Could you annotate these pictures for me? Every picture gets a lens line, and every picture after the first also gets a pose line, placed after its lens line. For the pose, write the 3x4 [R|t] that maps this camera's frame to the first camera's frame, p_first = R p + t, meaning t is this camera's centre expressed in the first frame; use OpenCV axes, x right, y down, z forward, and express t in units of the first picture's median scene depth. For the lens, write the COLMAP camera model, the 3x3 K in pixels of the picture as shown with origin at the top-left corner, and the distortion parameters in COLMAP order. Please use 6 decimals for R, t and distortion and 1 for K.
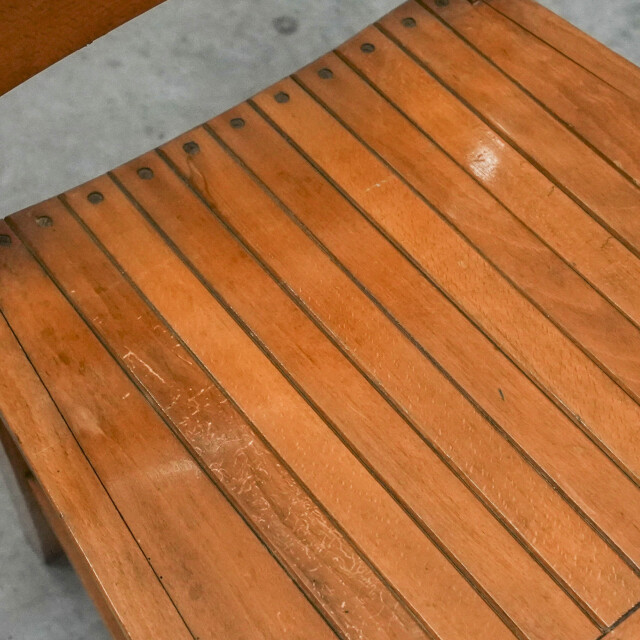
lens RADIAL K [[1247.7, 0, 320.0], [0, 1247.7, 320.0], [0, 0, 1]] dist [0.027043, 0.010950]
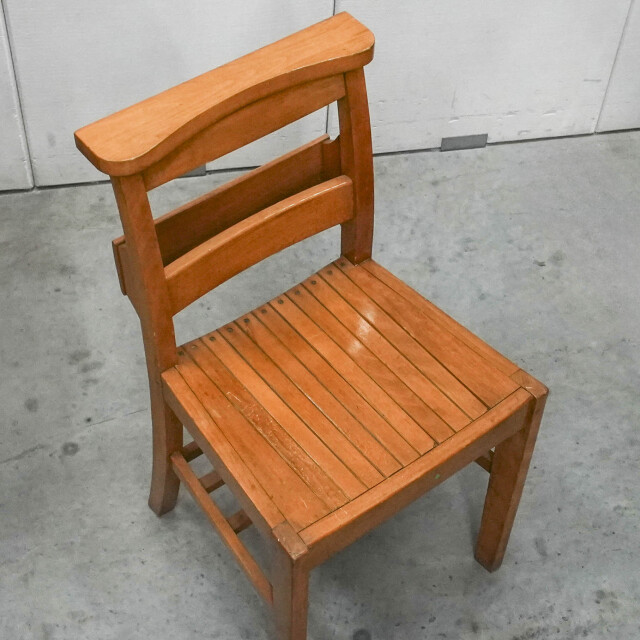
lens RADIAL K [[1247.7, 0, 320.0], [0, 1247.7, 320.0], [0, 0, 1]] dist [0.027043, 0.010950]
pose [[0.999544, 0.009897, 0.028515, -0.023123], [-0.006396, 0.992711, -0.120351, 0.183820], [-0.029499, 0.120114, 0.992322, -1.680533]]
